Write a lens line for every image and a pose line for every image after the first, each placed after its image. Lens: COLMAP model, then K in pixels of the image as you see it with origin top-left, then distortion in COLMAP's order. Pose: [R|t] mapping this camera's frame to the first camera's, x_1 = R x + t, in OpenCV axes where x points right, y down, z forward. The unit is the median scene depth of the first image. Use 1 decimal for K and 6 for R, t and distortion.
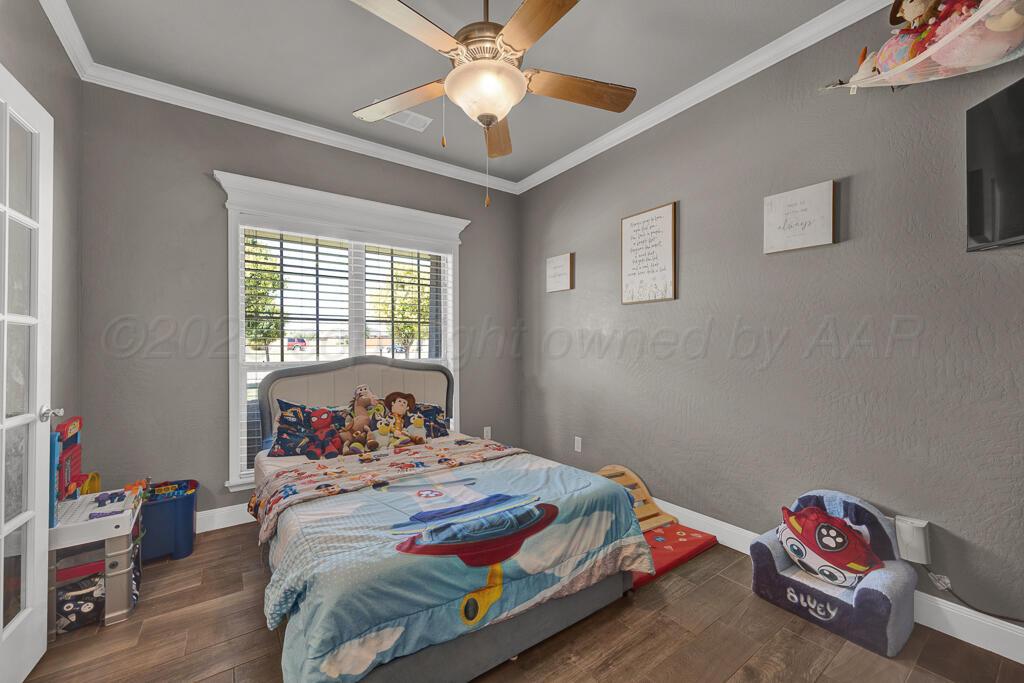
lens RADIAL K [[401.6, 0, 516.2], [0, 401.6, 344.5], [0, 0, 1]] dist [-0.002239, 0.001070]
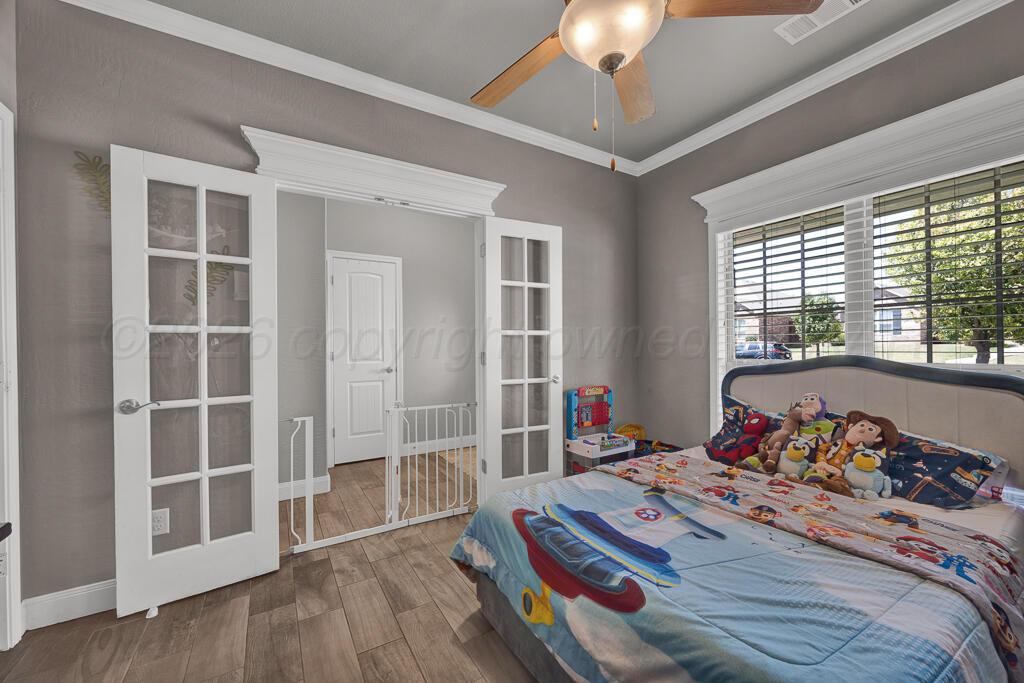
lens RADIAL K [[401.6, 0, 516.7], [0, 401.6, 345.1], [0, 0, 1]] dist [-0.002239, 0.001070]
pose [[-0.070465, 0.002465, -0.997511, 0.602586], [0.014604, 0.999892, 0.001439, -0.001940], [0.997407, -0.014466, -0.070493, 0.697088]]
